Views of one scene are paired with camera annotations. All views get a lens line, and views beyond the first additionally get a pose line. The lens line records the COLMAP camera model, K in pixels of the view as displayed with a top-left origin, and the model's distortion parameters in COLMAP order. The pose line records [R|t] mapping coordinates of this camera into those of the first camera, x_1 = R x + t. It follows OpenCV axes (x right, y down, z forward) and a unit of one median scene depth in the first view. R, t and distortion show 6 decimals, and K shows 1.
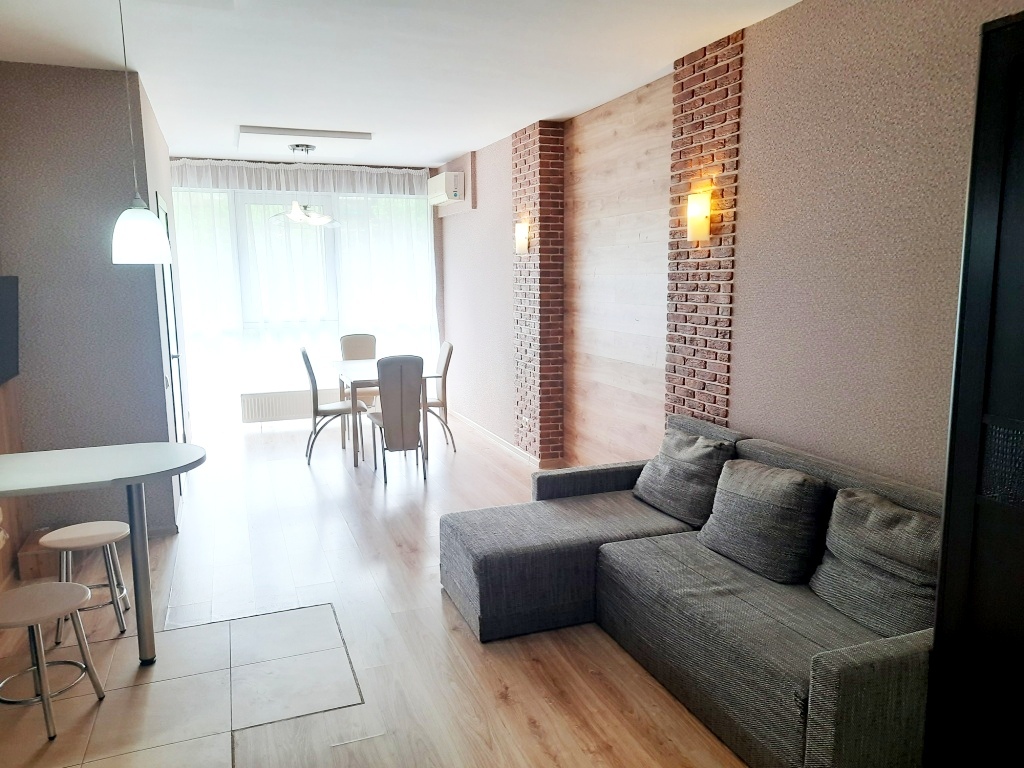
lens RADIAL K [[747.0, 0, 511.8], [0, 747.0, 388.6], [0, 0, 1]] dist [0.079277, -0.078264]
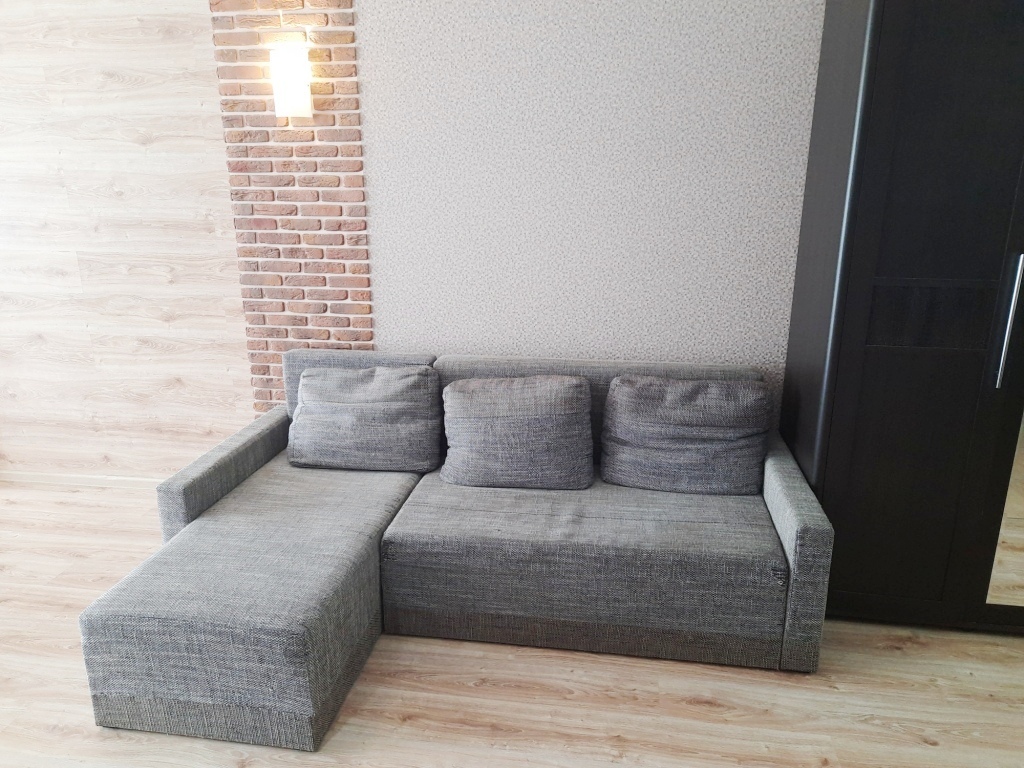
lens RADIAL K [[747.0, 0, 511.8], [0, 747.0, 388.6], [0, 0, 1]] dist [0.079277, -0.078264]
pose [[0.493136, -0.236936, 0.837065, -0.368893], [0.132372, 0.971429, 0.196985, -0.056263], [-0.859823, 0.013664, 0.510410, 0.458878]]
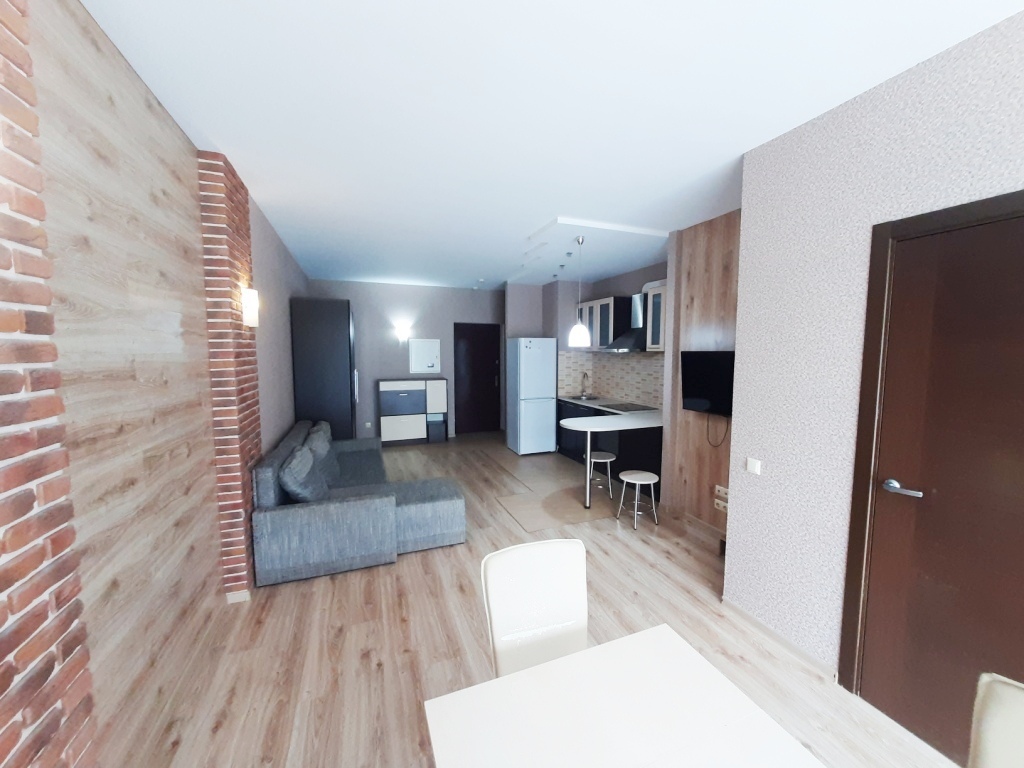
lens RADIAL K [[402.9, 0, 526.4], [0, 402.9, 388.8], [0, 0, 1]] dist [-0.008848, -0.000286]
pose [[-0.999503, 0.010868, -0.029592, -0.209938], [0.003275, 0.969420, 0.245387, -0.277040], [0.031354, 0.245168, -0.968973, 1.815341]]
